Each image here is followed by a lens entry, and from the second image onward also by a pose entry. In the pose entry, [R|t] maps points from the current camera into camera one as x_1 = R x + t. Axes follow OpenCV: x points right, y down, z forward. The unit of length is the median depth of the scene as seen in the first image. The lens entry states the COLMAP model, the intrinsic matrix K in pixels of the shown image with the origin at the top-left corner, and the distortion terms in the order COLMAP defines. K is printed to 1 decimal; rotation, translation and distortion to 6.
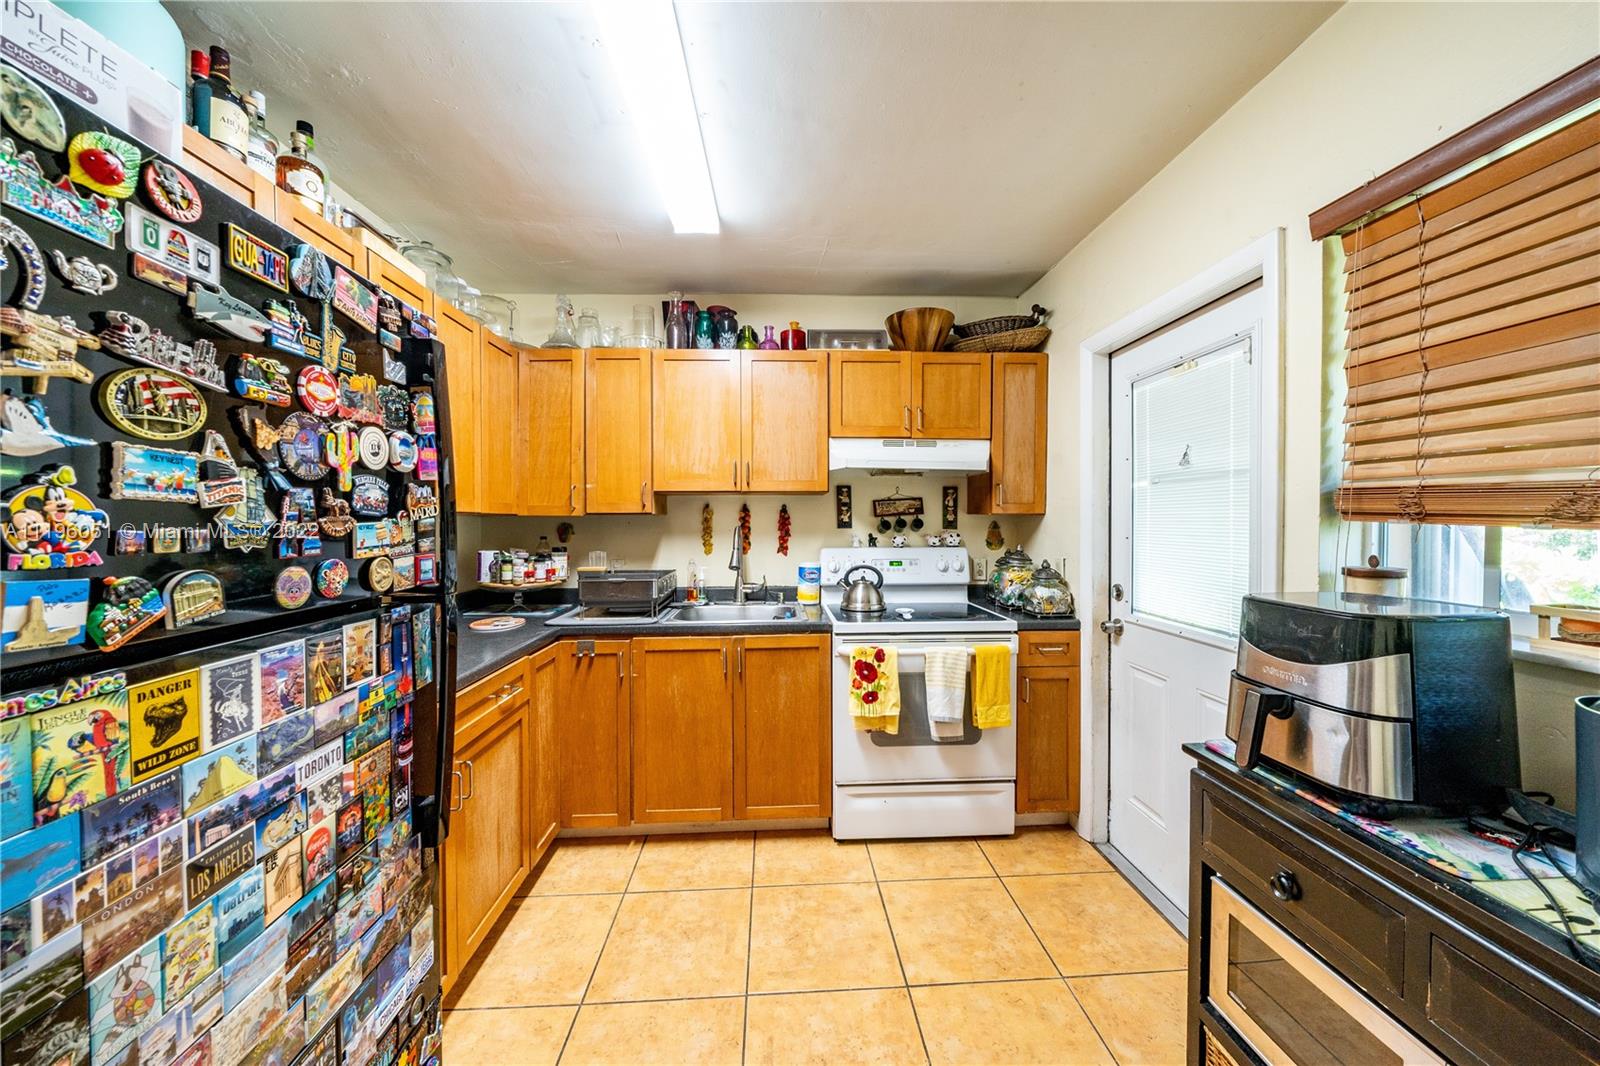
lens RADIAL K [[552.2, 0, 802.0], [0, 552.2, 522.8], [0, 0, 1]] dist [-0.009451, 0.000407]
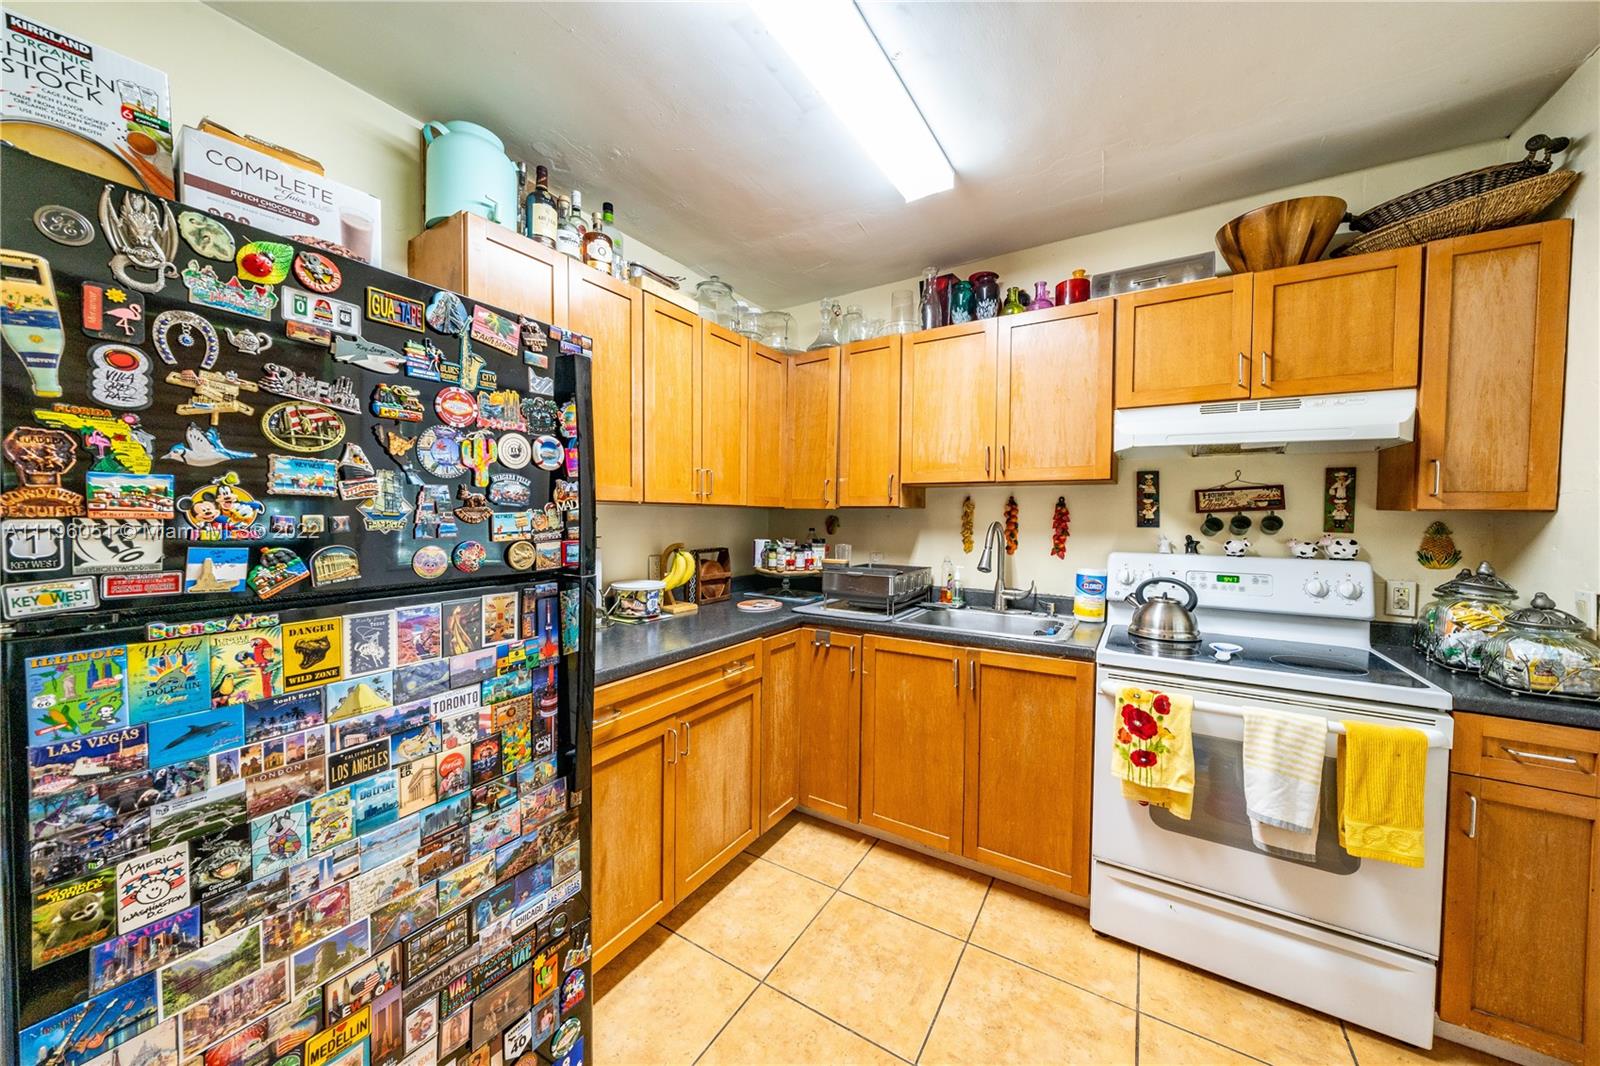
lens RADIAL K [[552.2, 0, 802.0], [0, 552.2, 522.8], [0, 0, 1]] dist [-0.009451, 0.000407]
pose [[0.816884, 0.020024, -0.576454, 0.167241], [-0.013695, 0.999789, 0.015322, -0.001955], [0.576639, -0.004622, 0.816986, 0.142390]]
